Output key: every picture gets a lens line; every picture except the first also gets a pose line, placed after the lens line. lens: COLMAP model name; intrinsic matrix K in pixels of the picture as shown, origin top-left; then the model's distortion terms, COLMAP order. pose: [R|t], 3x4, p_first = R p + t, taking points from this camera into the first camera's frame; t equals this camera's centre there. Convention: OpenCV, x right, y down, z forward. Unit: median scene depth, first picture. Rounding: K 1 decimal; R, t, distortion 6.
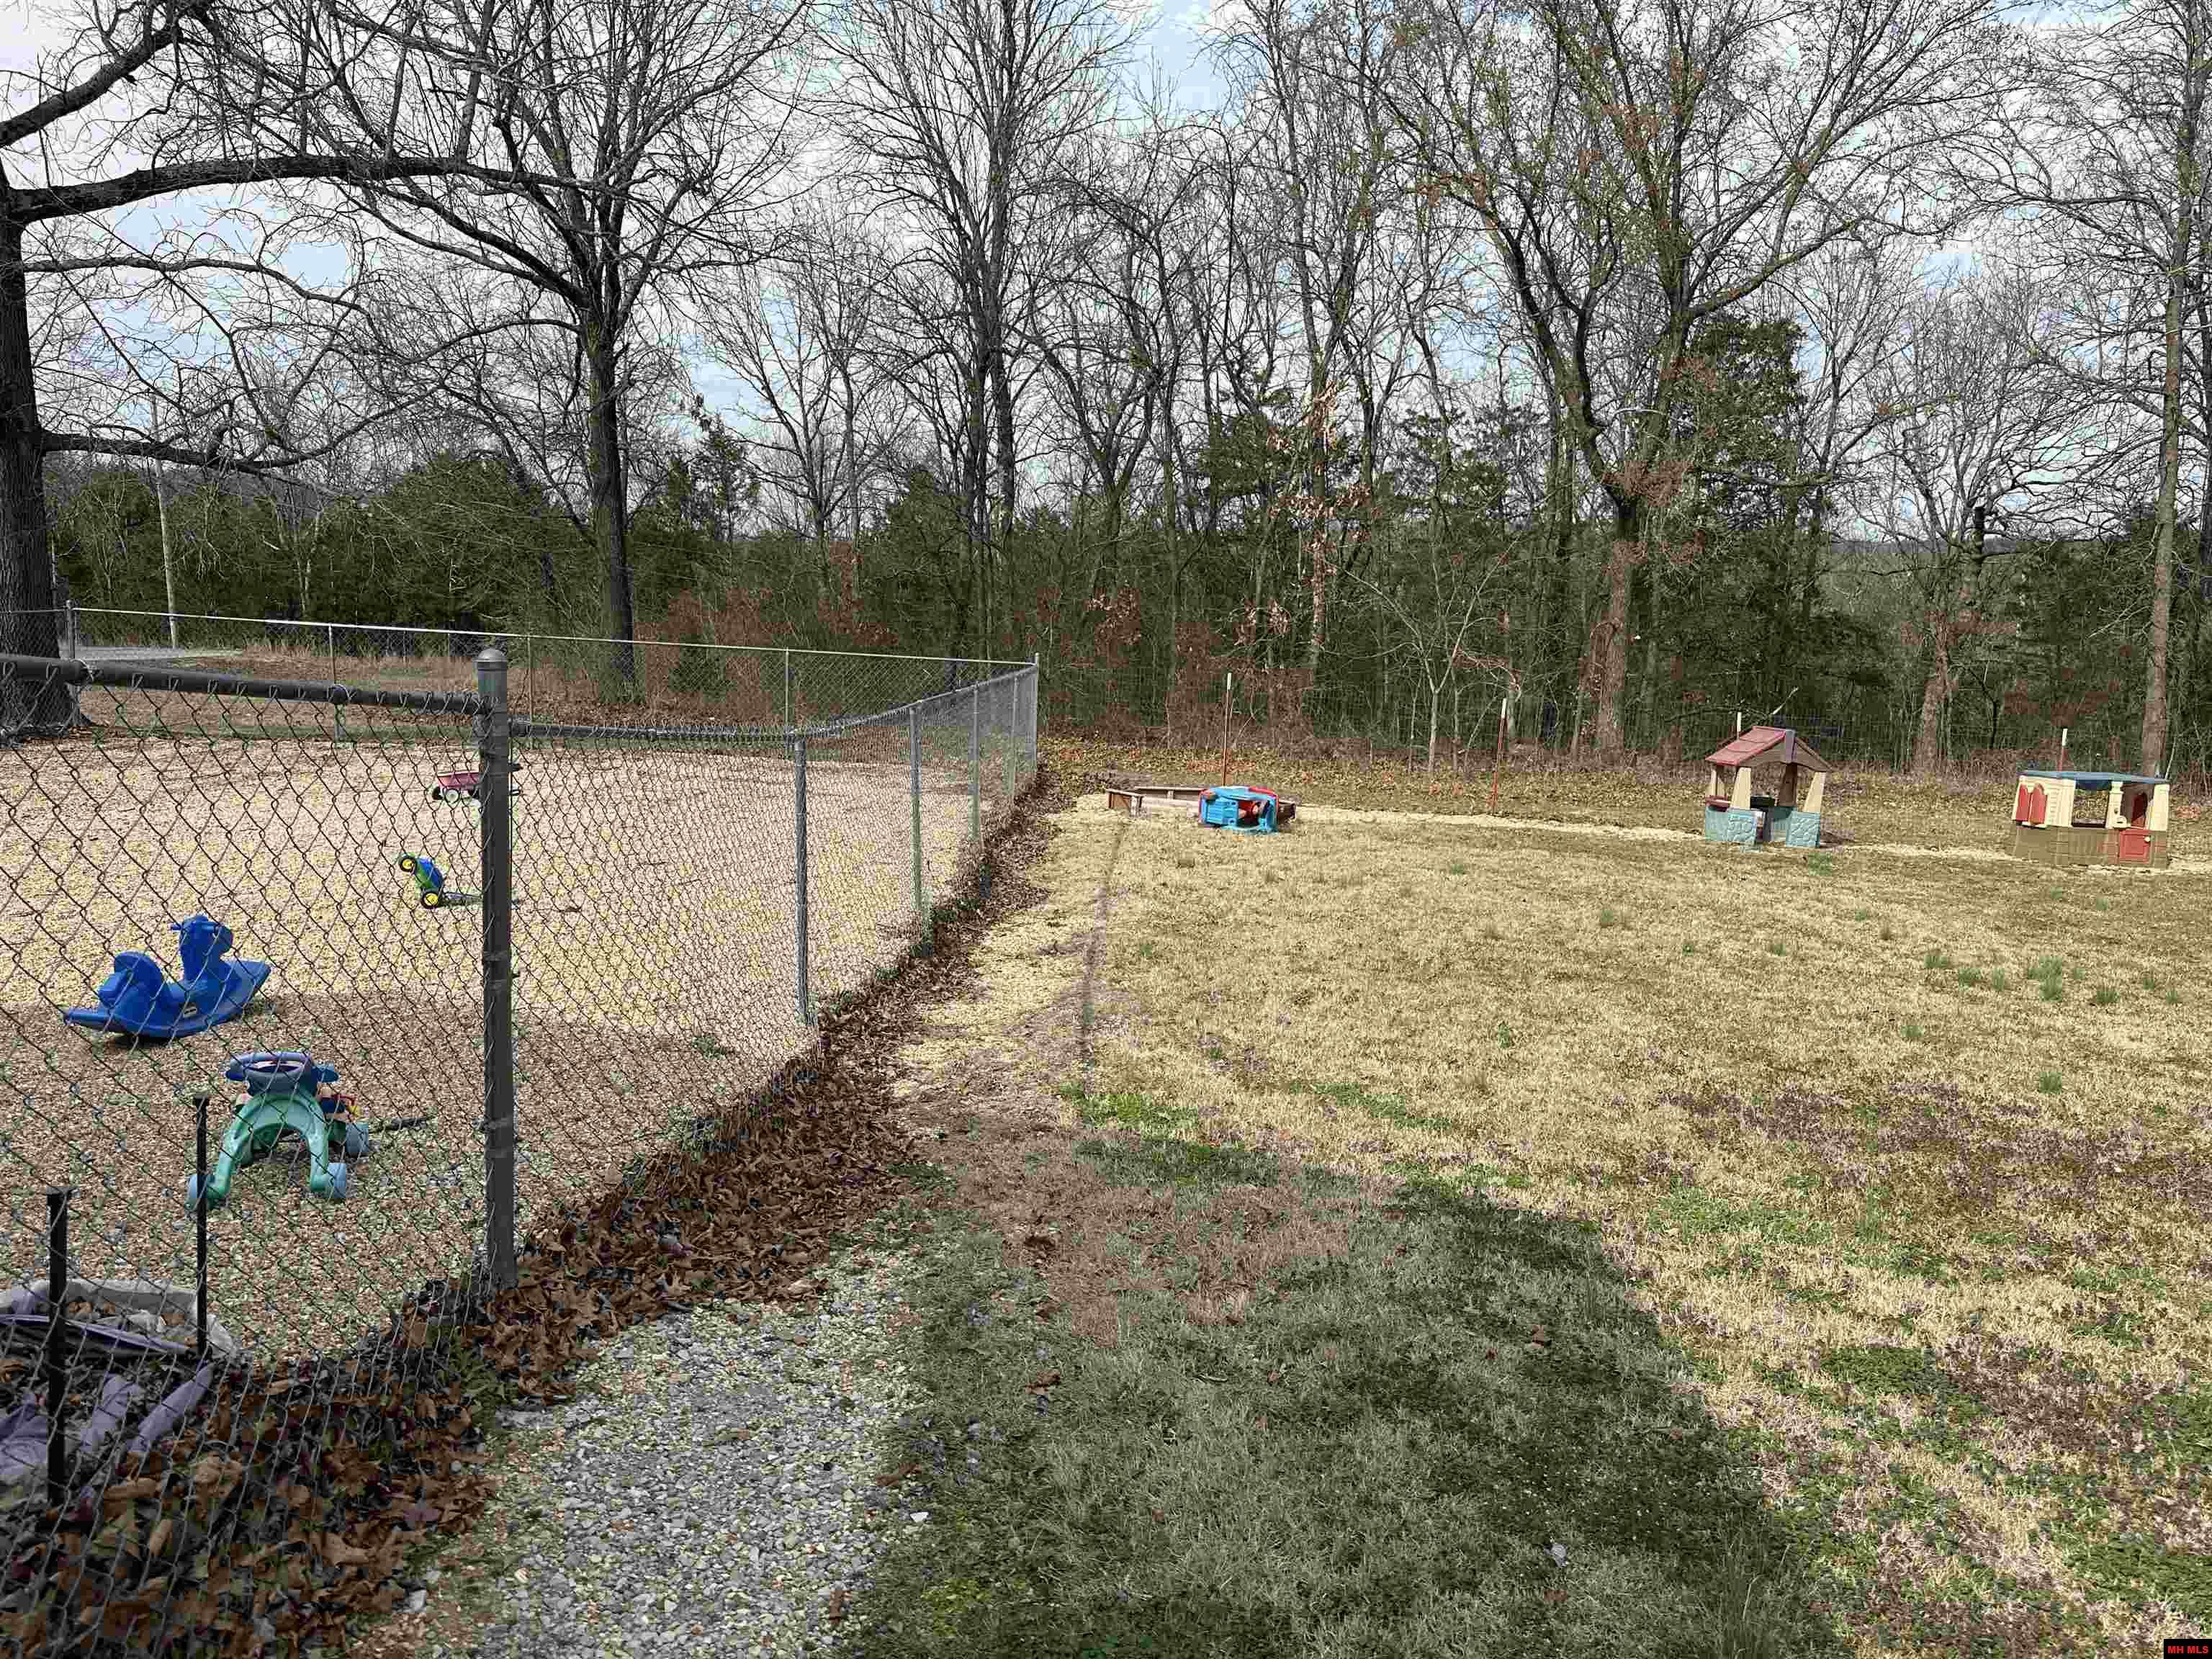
lens RADIAL K [[1570.0, 0, 1086.7], [0, 1570.0, 835.8], [0, 0, 1]] dist [0.048085, -0.049536]
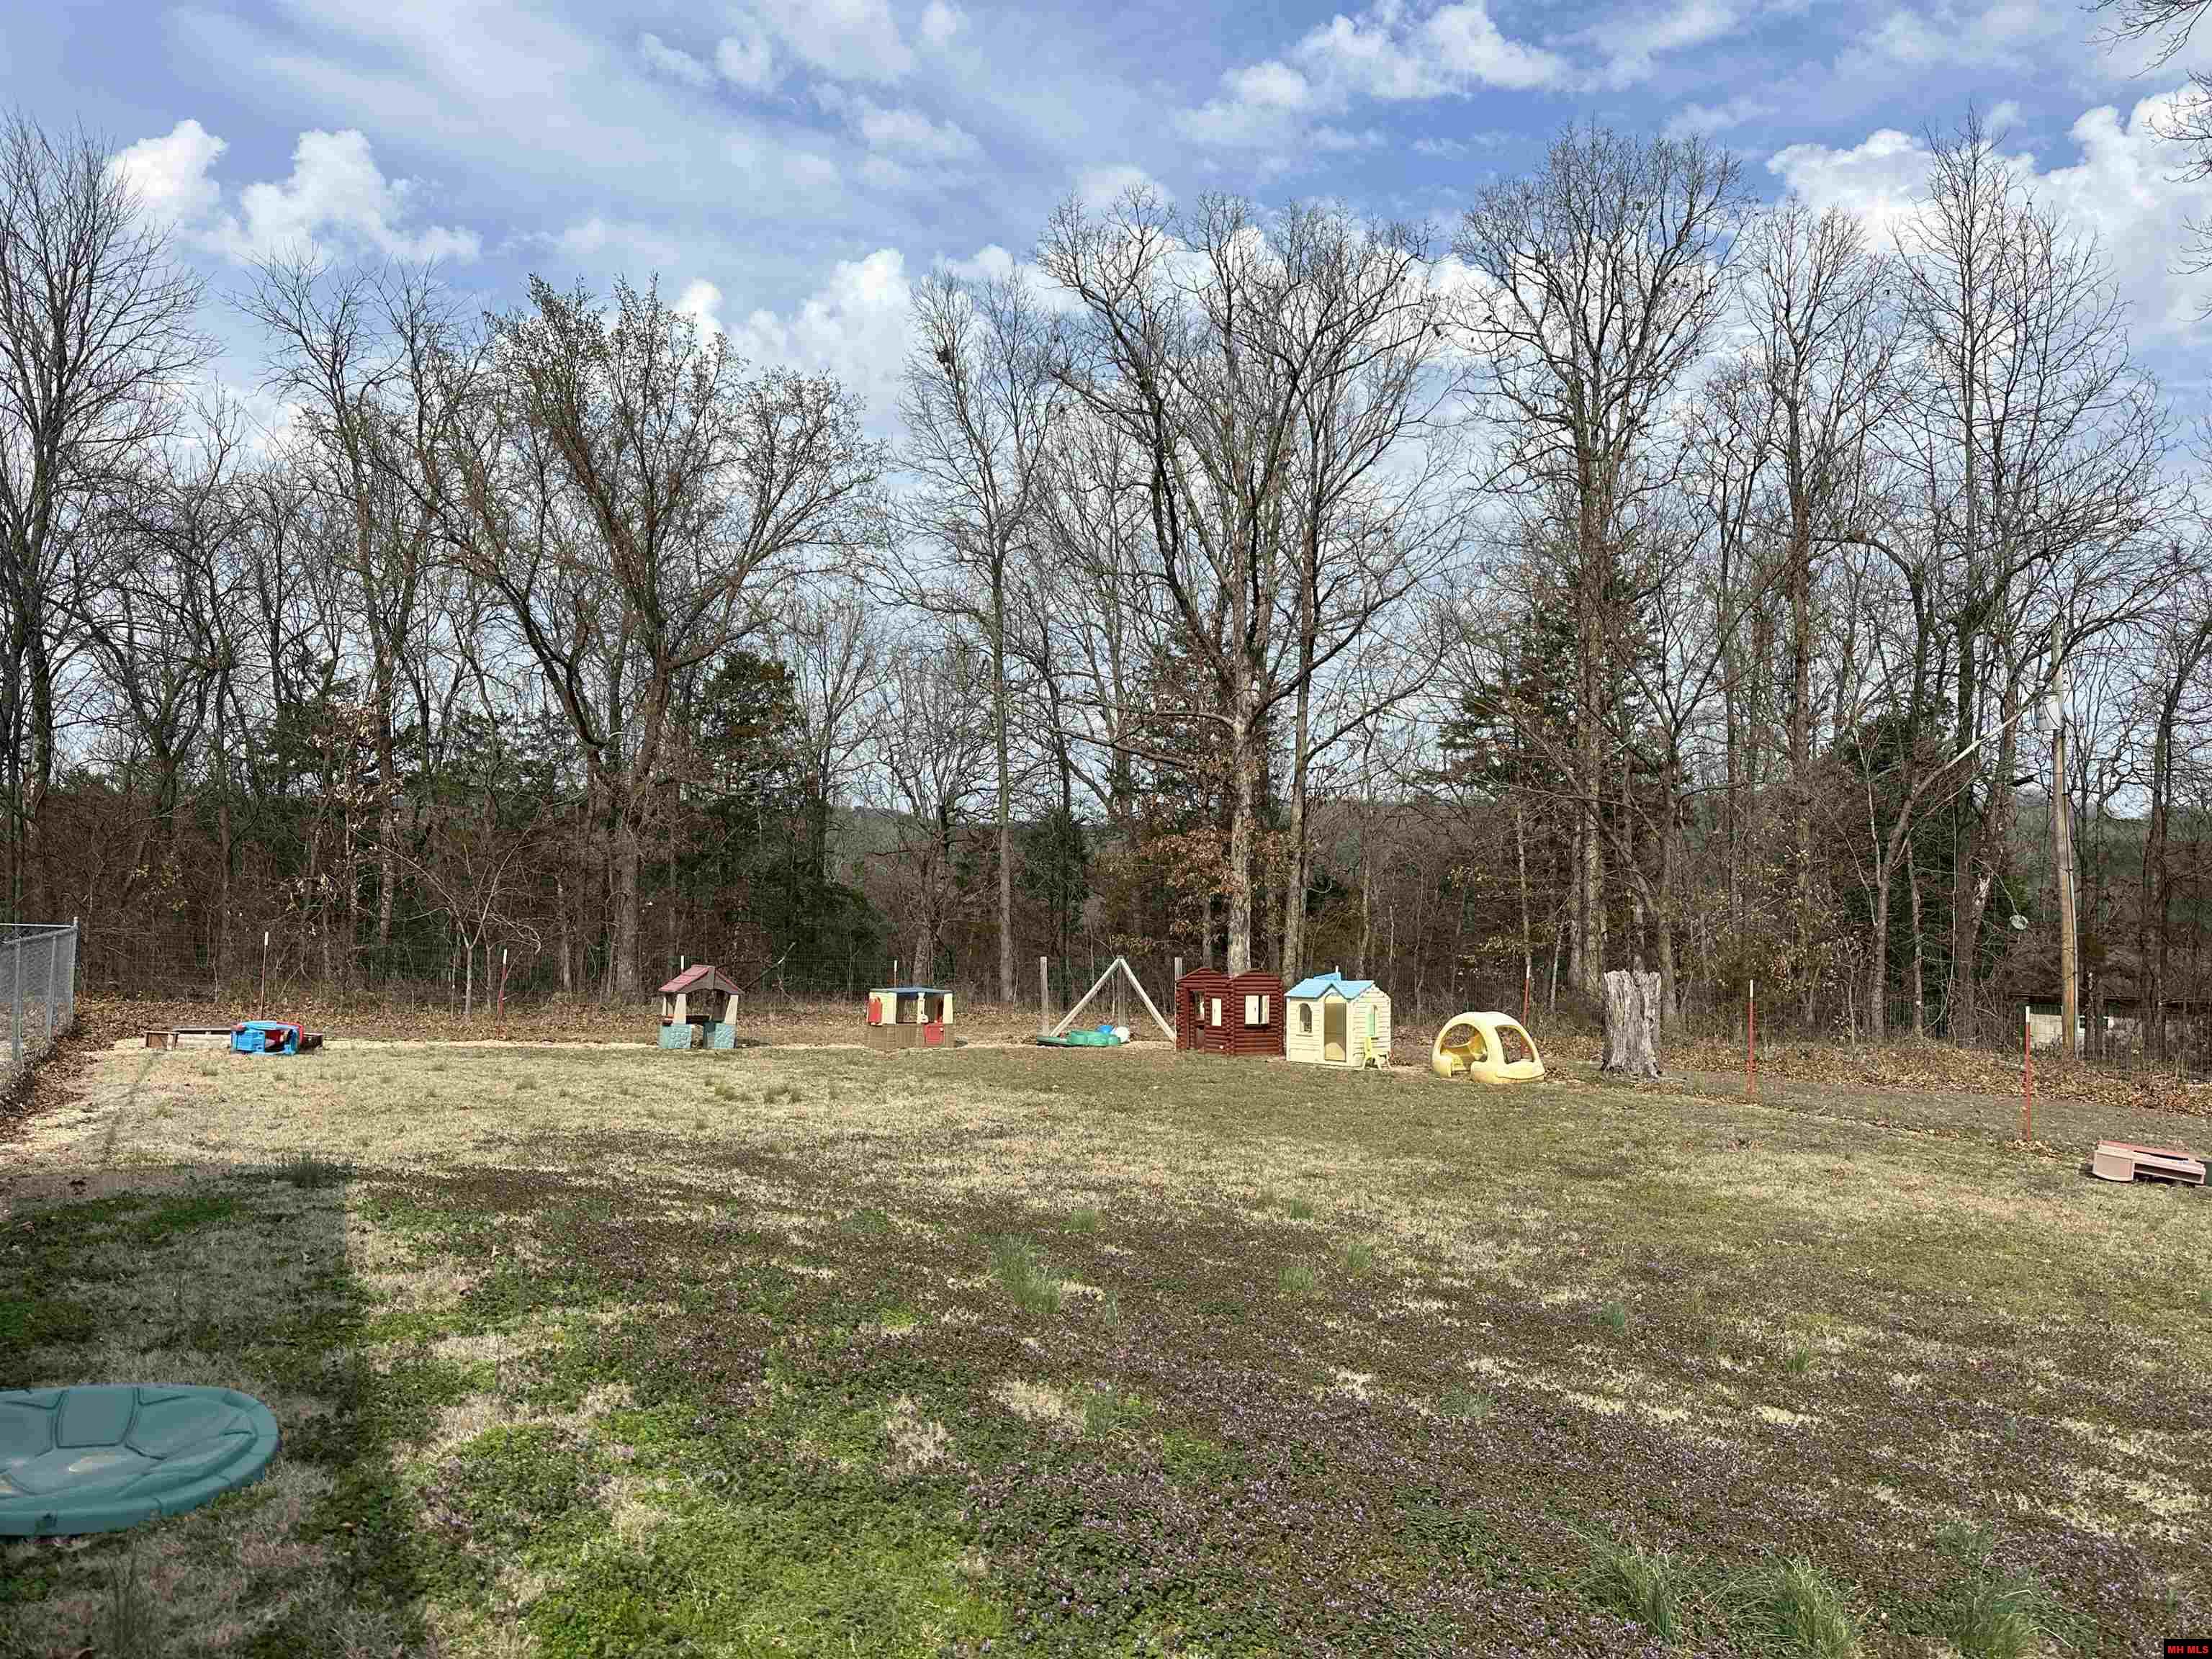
lens RADIAL K [[1570.0, 0, 1093.0], [0, 1570.0, 825.9], [0, 0, 1]] dist [0.048085, -0.049536]
pose [[0.857652, 0.019133, 0.513874, 0.008333], [0.071116, 0.985292, -0.155378, 0.053277], [-0.509289, 0.169805, 0.843677, -0.383835]]
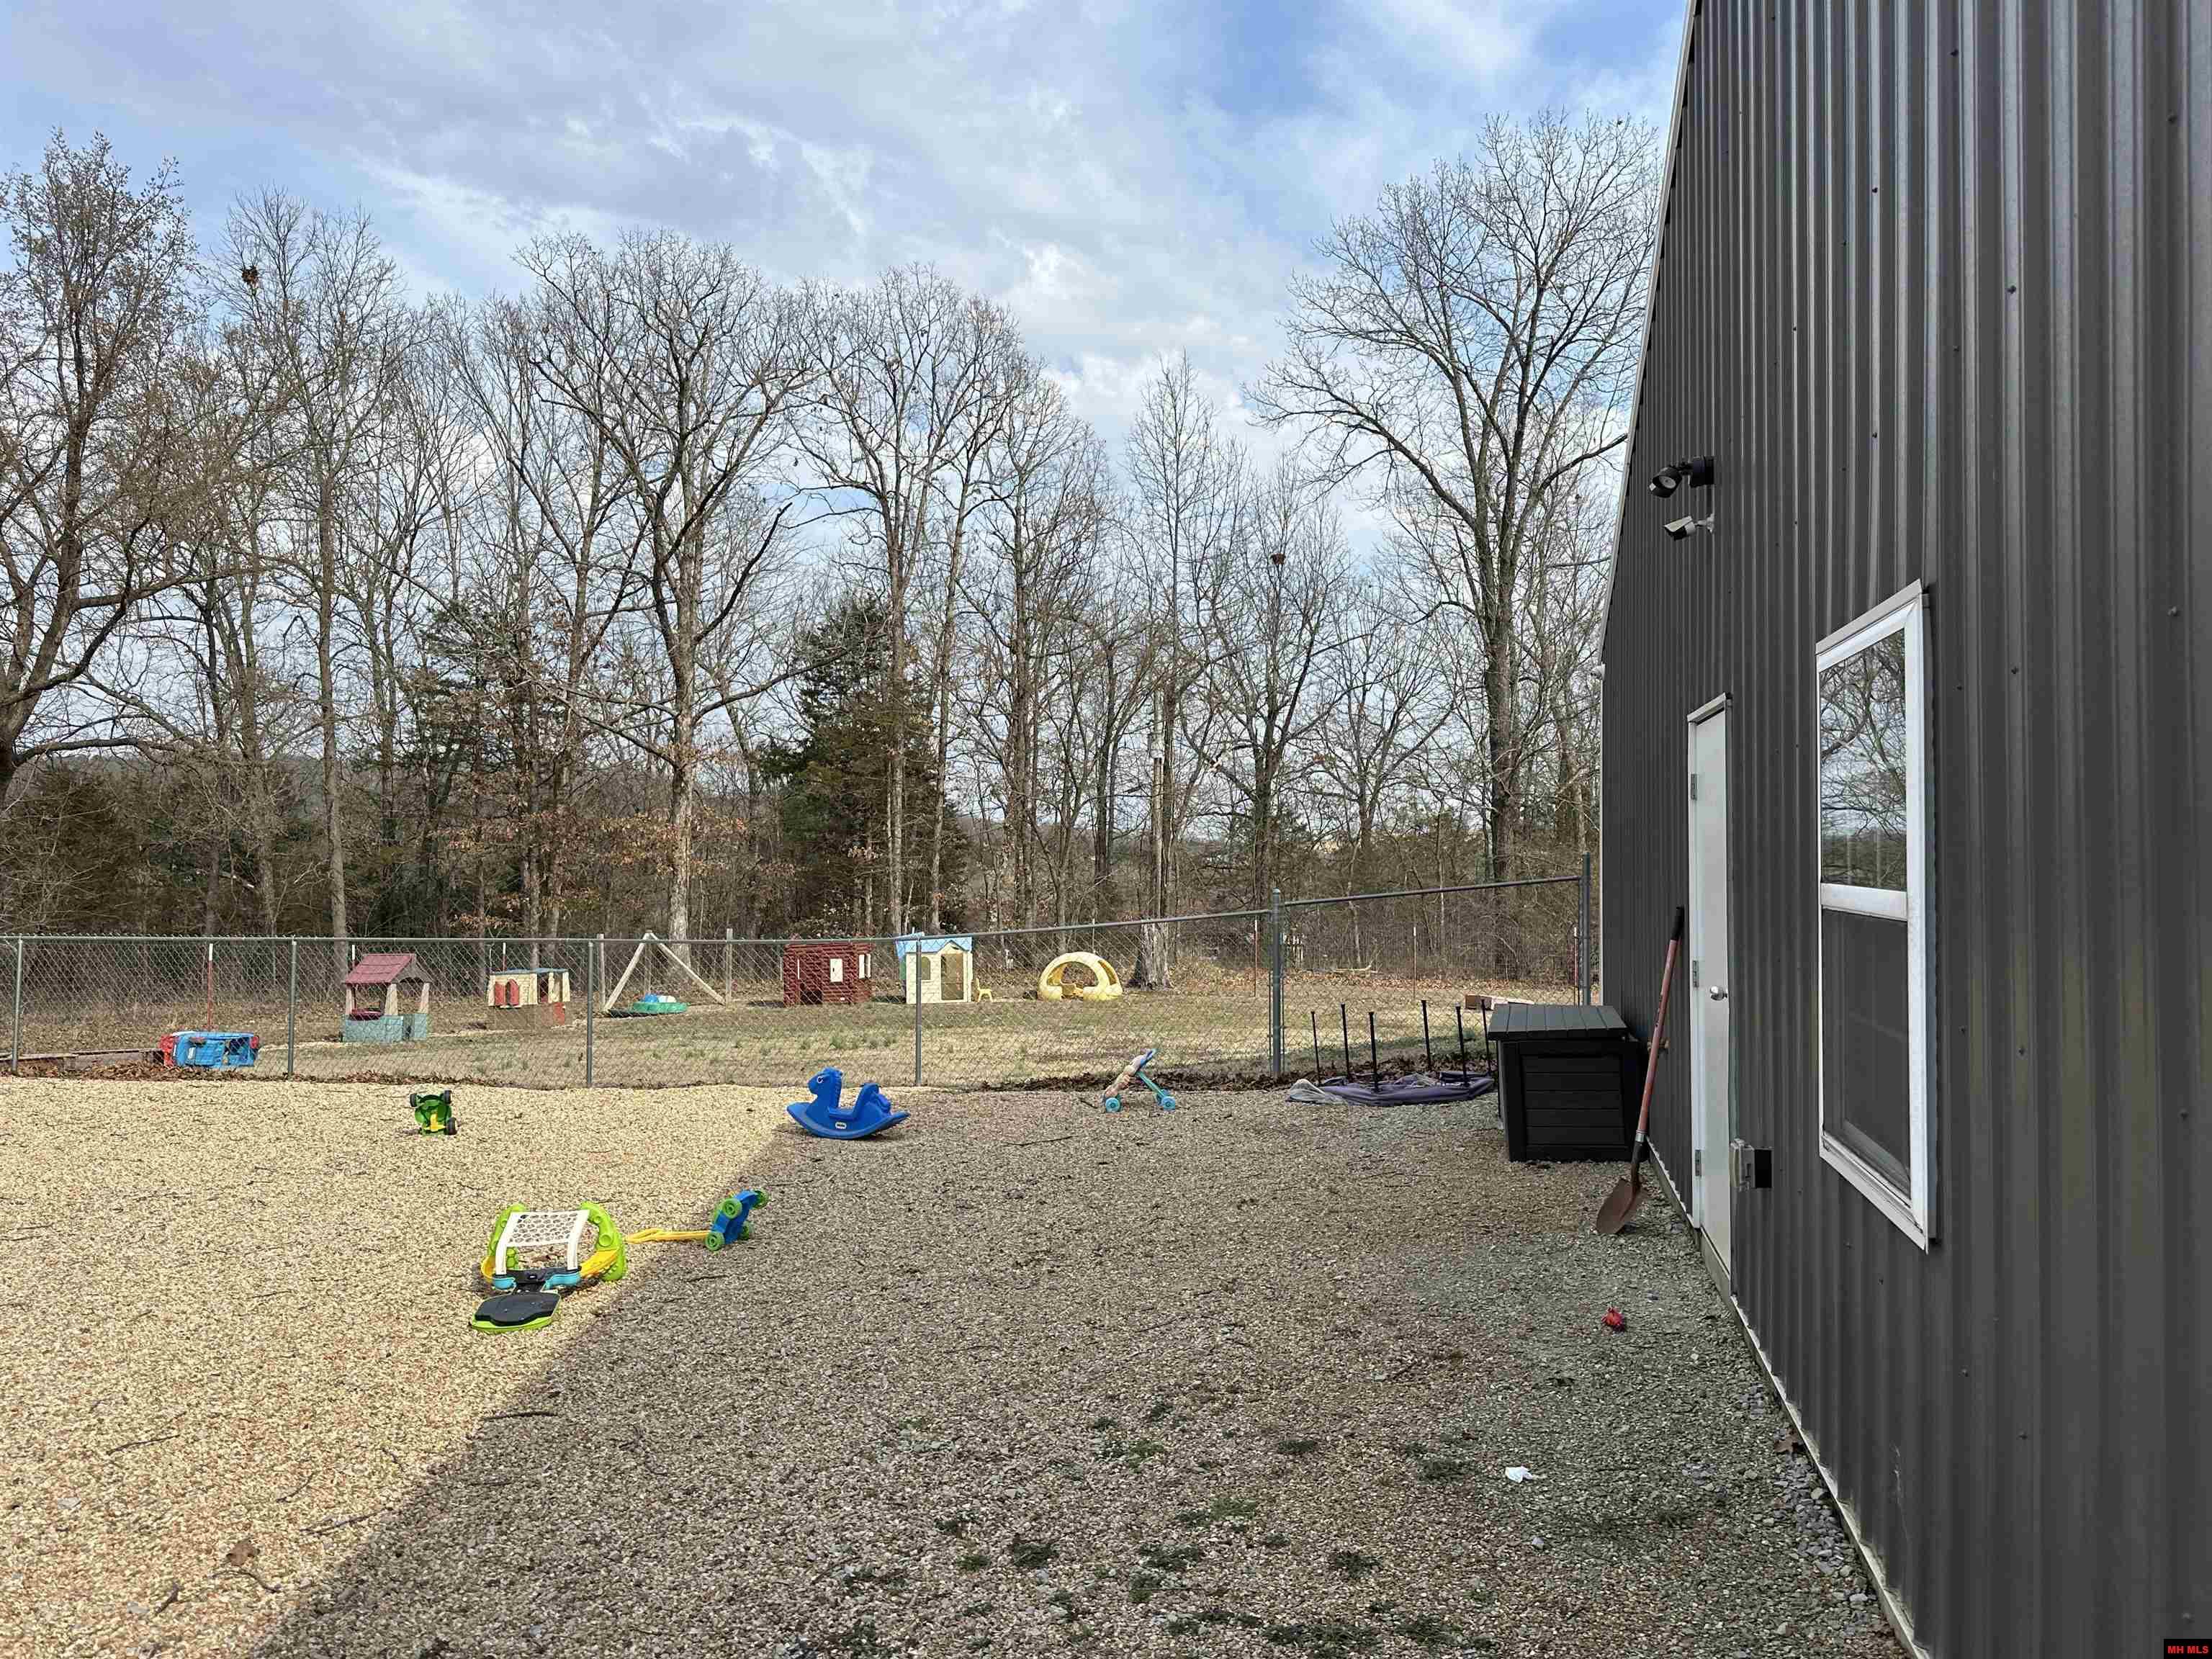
lens RADIAL K [[1570.0, 0, 1102.6], [0, 1570.0, 837.1], [0, 0, 1]] dist [0.048085, -0.049536]
pose [[0.179701, 0.005988, 0.983703, -0.779697], [0.138580, 0.989855, -0.031341, -0.040928], [-0.973911, 0.141954, 0.177049, 0.167140]]
